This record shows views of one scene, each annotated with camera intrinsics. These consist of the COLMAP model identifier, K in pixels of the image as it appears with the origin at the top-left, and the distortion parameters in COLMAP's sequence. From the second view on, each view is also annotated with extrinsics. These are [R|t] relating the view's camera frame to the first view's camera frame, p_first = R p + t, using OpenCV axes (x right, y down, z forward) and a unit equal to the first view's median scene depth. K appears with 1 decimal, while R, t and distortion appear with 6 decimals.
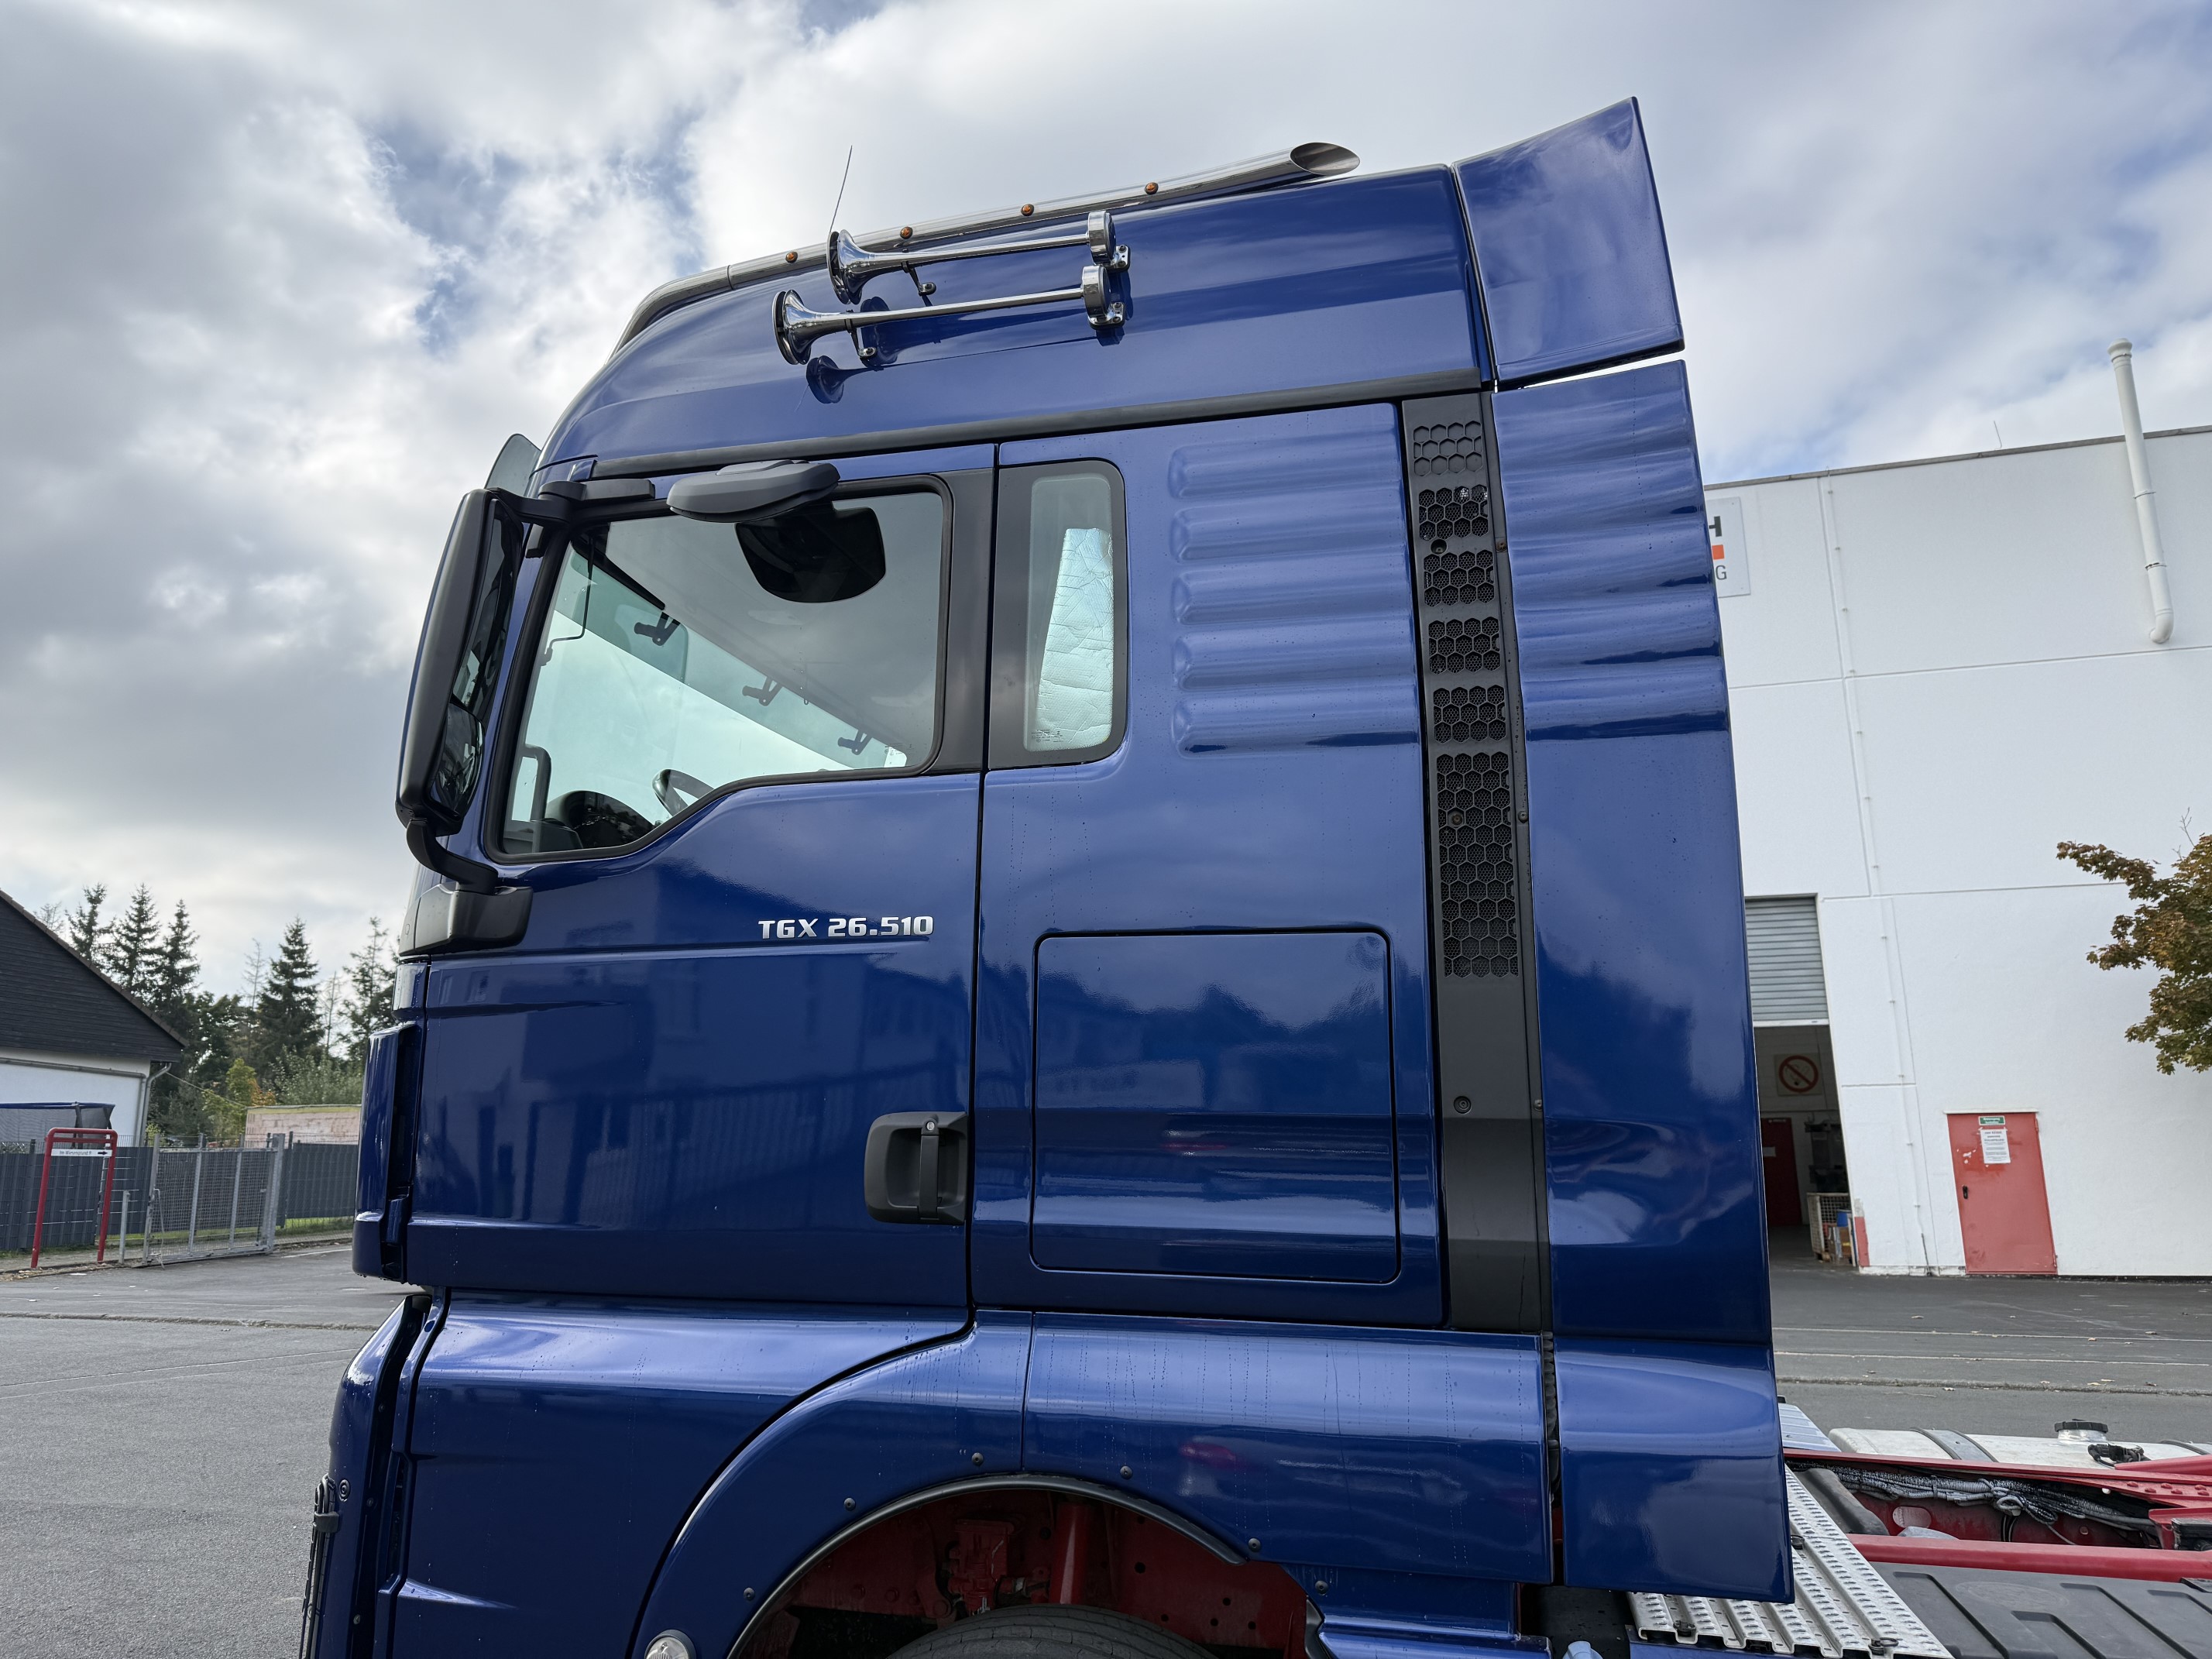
lens RADIAL K [[1579.9, 0, 1106.0], [0, 1579.9, 829.5], [0, 0, 1]] dist [0.046184, -0.002006]
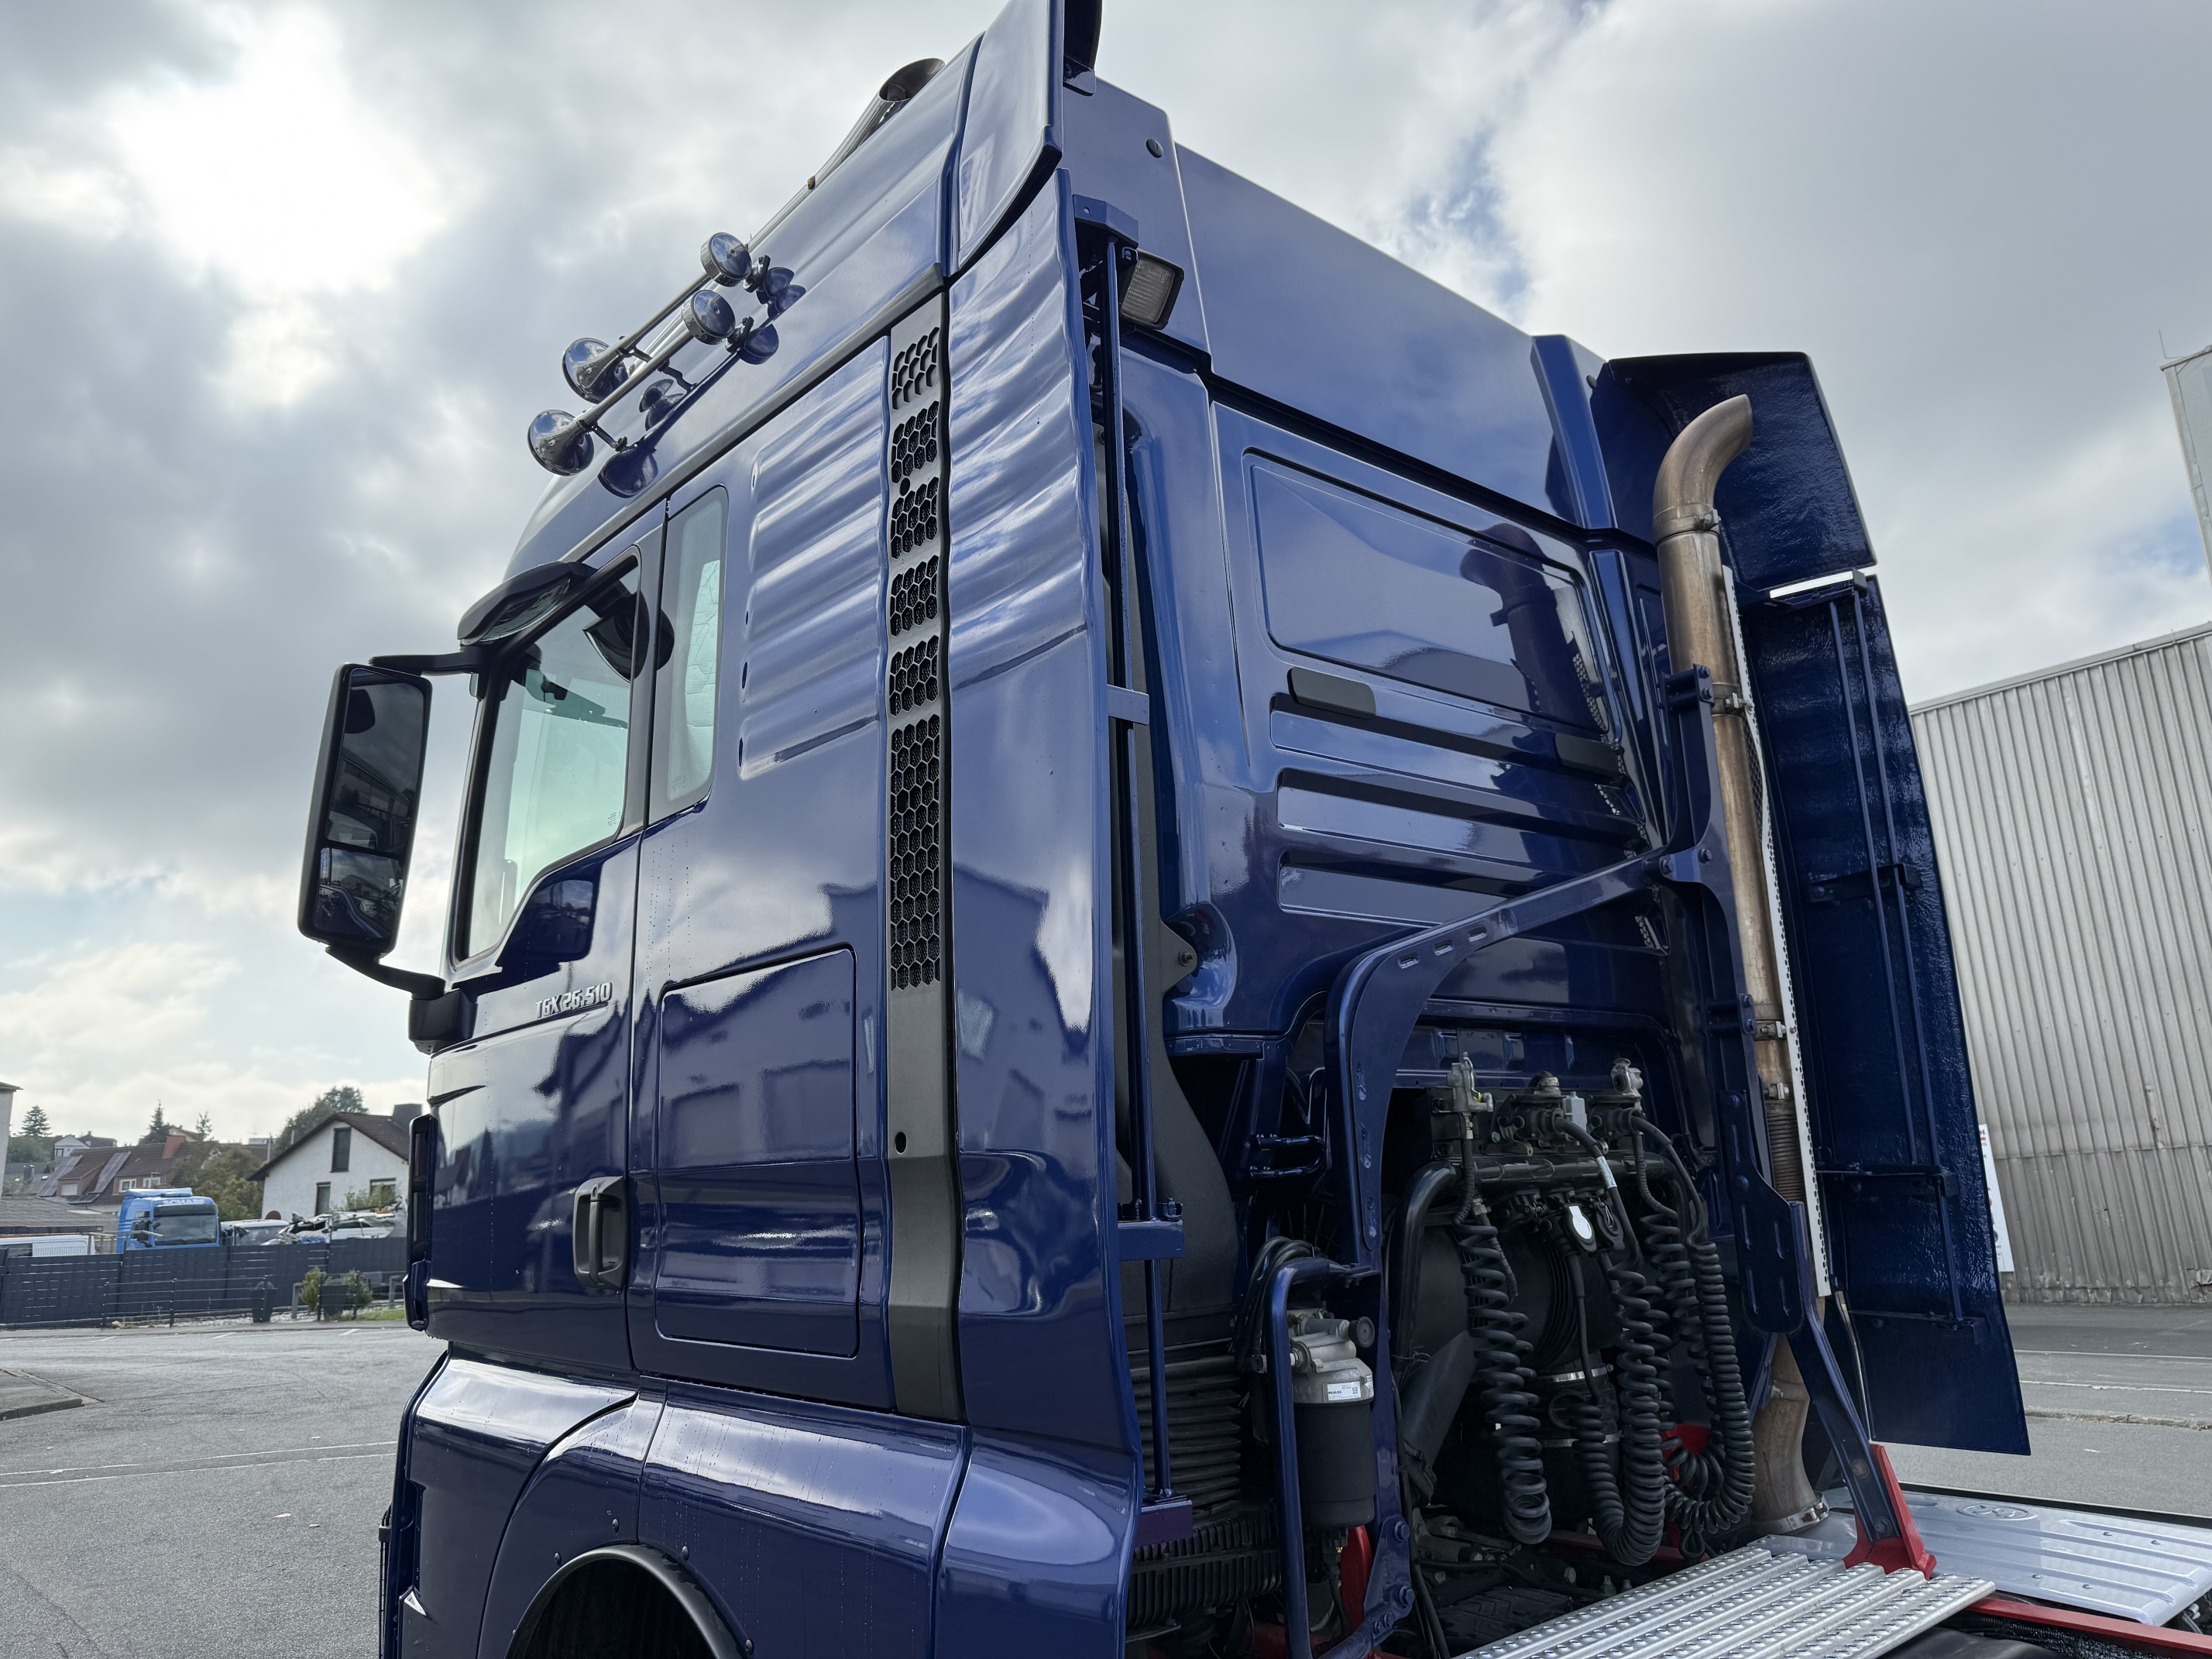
lens RADIAL K [[1579.9, 0, 1106.0], [0, 1579.9, 829.5], [0, 0, 1]] dist [0.046184, -0.002006]
pose [[0.821257, -0.163625, -0.546593, 0.741867], [0.155870, 0.985896, -0.060938, 0.072769], [0.548855, -0.035151, 0.835178, 0.342836]]
